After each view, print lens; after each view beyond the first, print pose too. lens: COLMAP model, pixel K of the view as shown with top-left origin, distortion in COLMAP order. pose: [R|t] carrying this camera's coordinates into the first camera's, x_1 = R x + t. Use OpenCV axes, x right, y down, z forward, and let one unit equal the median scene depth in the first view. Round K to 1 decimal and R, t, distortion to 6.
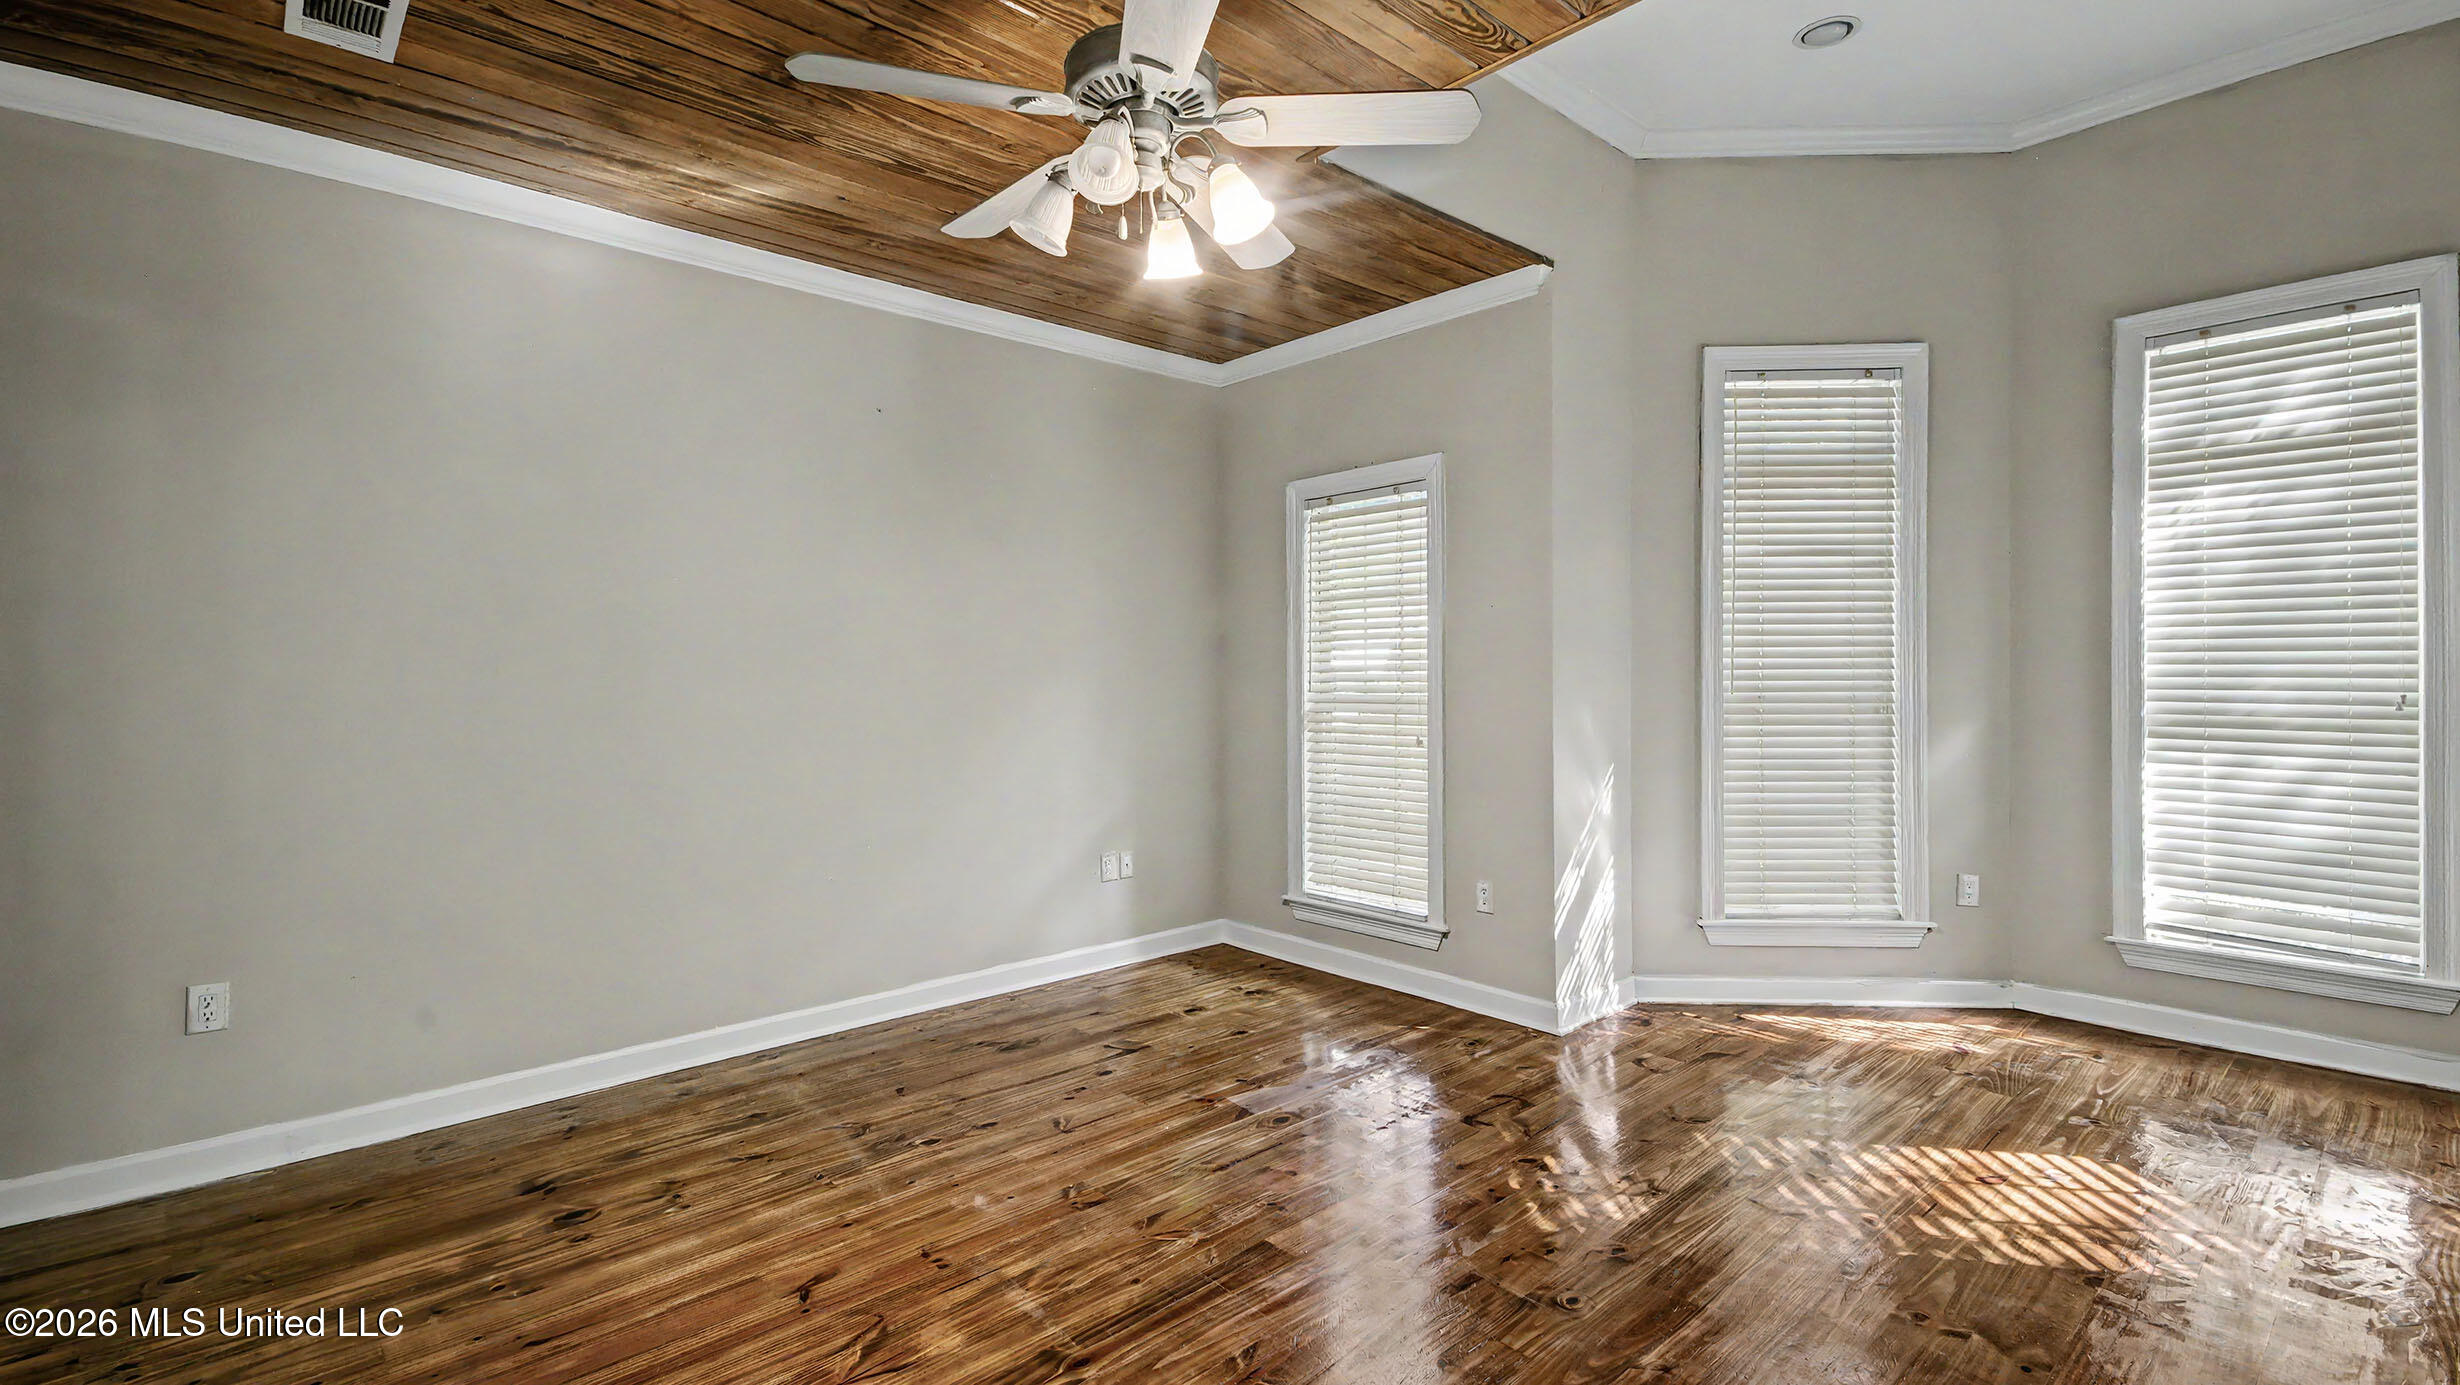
lens RADIAL K [[1084.8, 0, 1219.6], [0, 1084.8, 685.4], [0, 0, 1]] dist [0.040358, -0.009711]
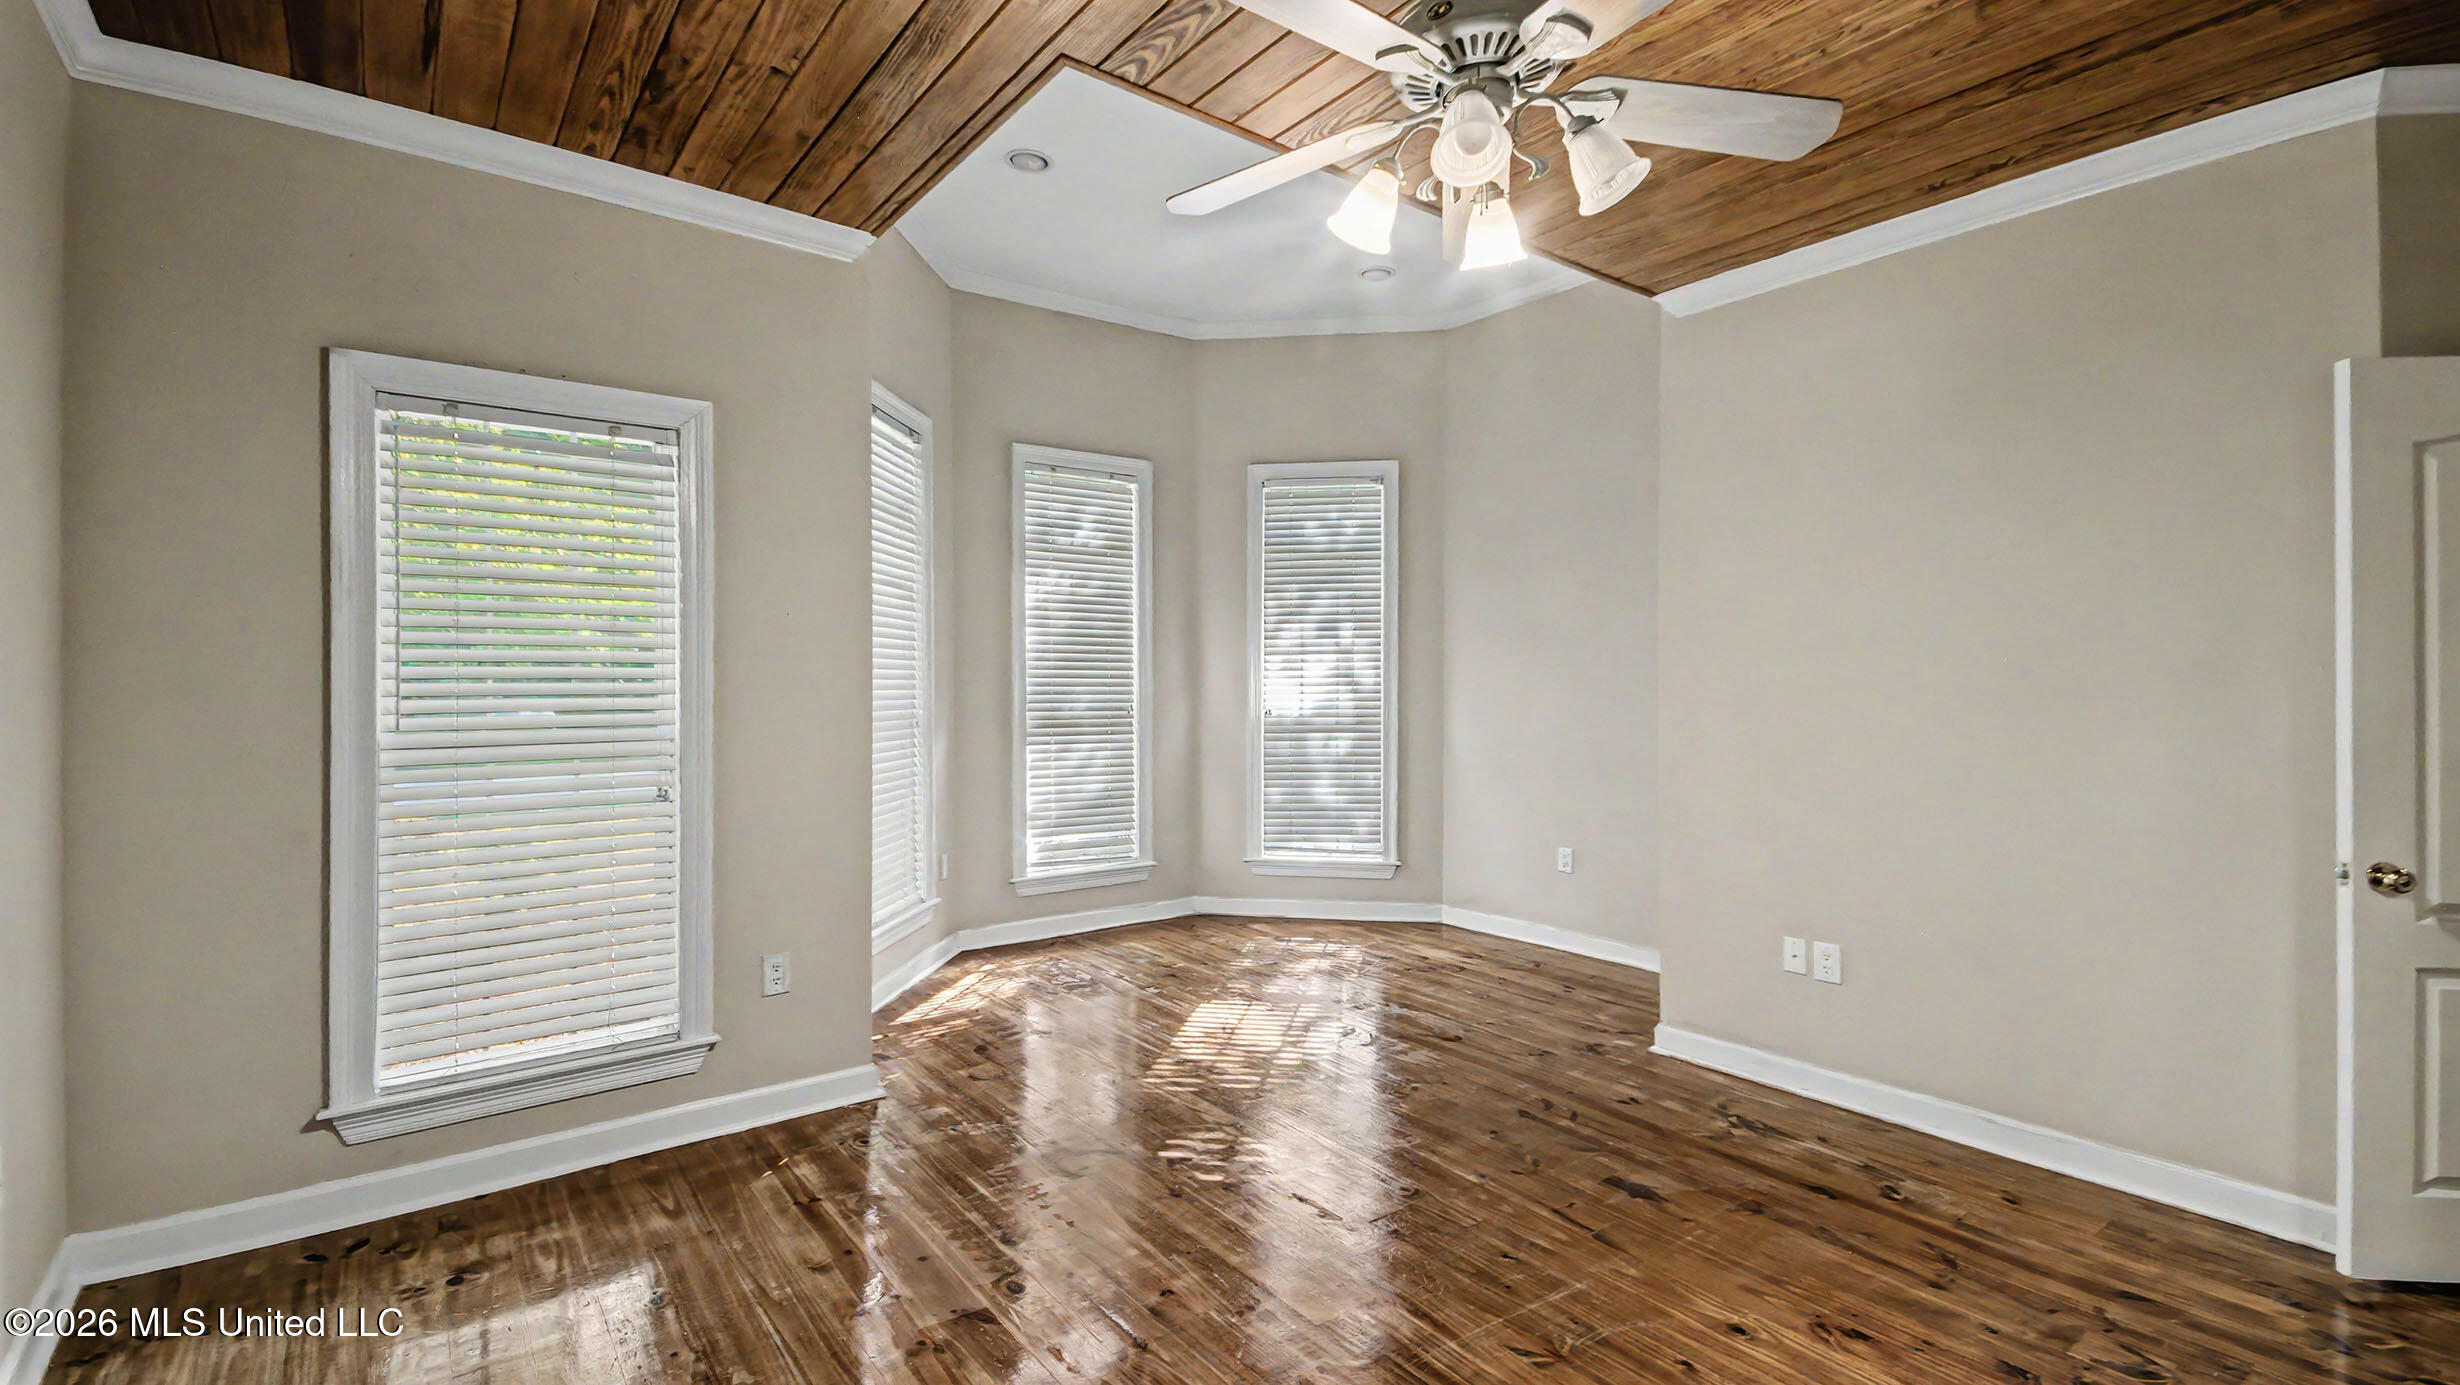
lens RADIAL K [[1084.8, 0, 1219.6], [0, 1084.8, 685.4], [0, 0, 1]] dist [0.040358, -0.009711]
pose [[0.083071, -0.000160, 0.996544, -0.554848], [0.008242, 0.999966, -0.000526, -0.016070], [-0.996510, 0.008258, 0.083070, 0.631641]]
